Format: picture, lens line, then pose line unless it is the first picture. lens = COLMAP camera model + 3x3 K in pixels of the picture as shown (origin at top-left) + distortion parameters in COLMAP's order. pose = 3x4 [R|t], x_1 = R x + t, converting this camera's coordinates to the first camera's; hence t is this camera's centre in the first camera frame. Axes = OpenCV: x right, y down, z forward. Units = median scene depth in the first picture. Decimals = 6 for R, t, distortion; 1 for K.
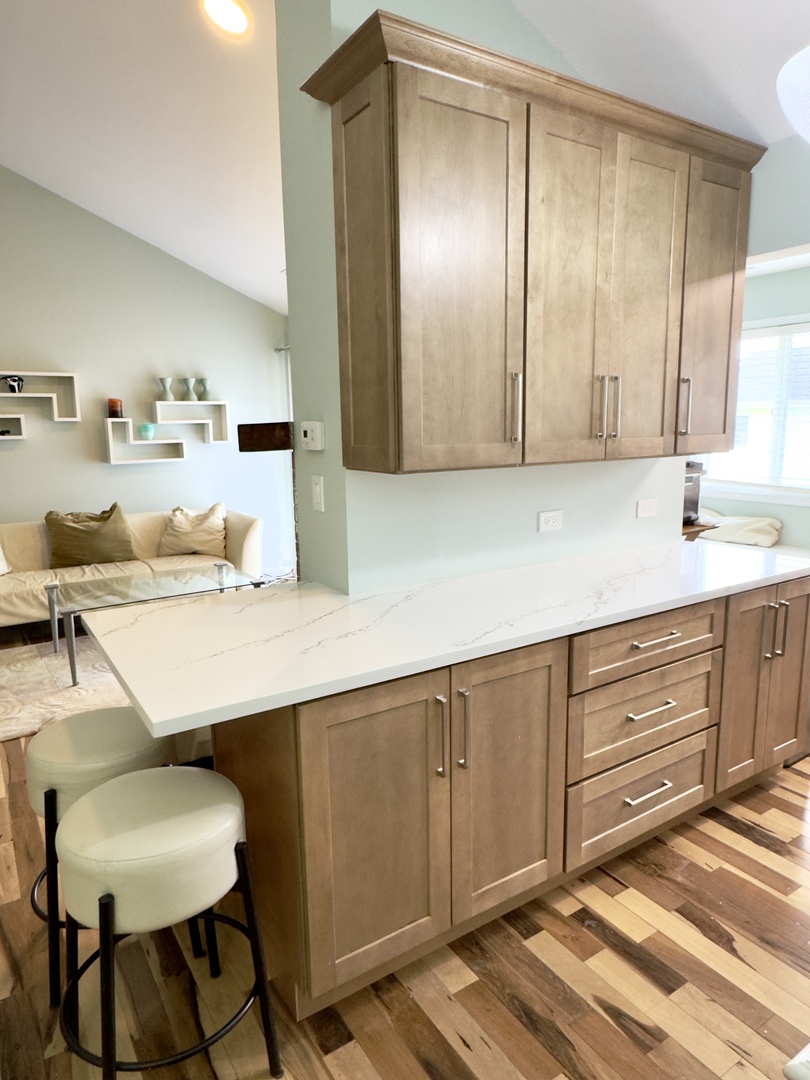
lens RADIAL K [[696.8, 0, 410.7], [0, 696.8, 542.6], [0, 0, 1]] dist [0.002106, -0.001338]
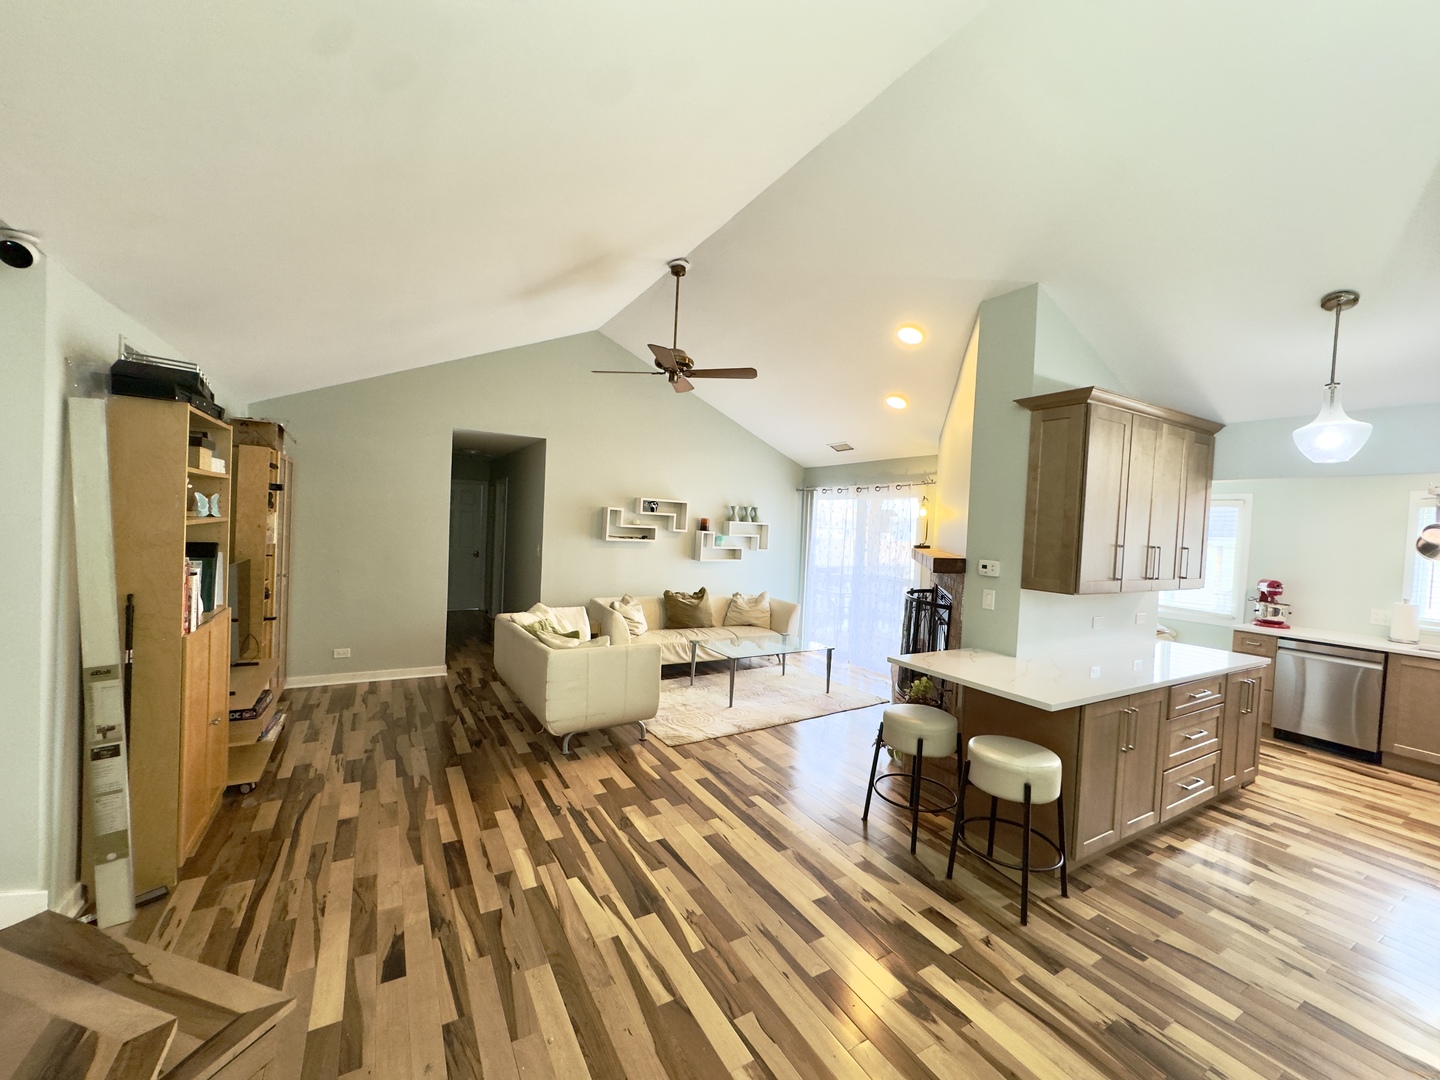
lens RADIAL K [[577.1, 0, 719.6], [0, 577.1, 539.0], [0, 0, 1]] dist [-0.005238, 0.000800]
pose [[0.996639, 0.061082, -0.054587, -0.404748], [-0.068417, 0.987126, -0.144572, 0.020883], [0.045053, 0.147821, 0.987987, -0.287604]]
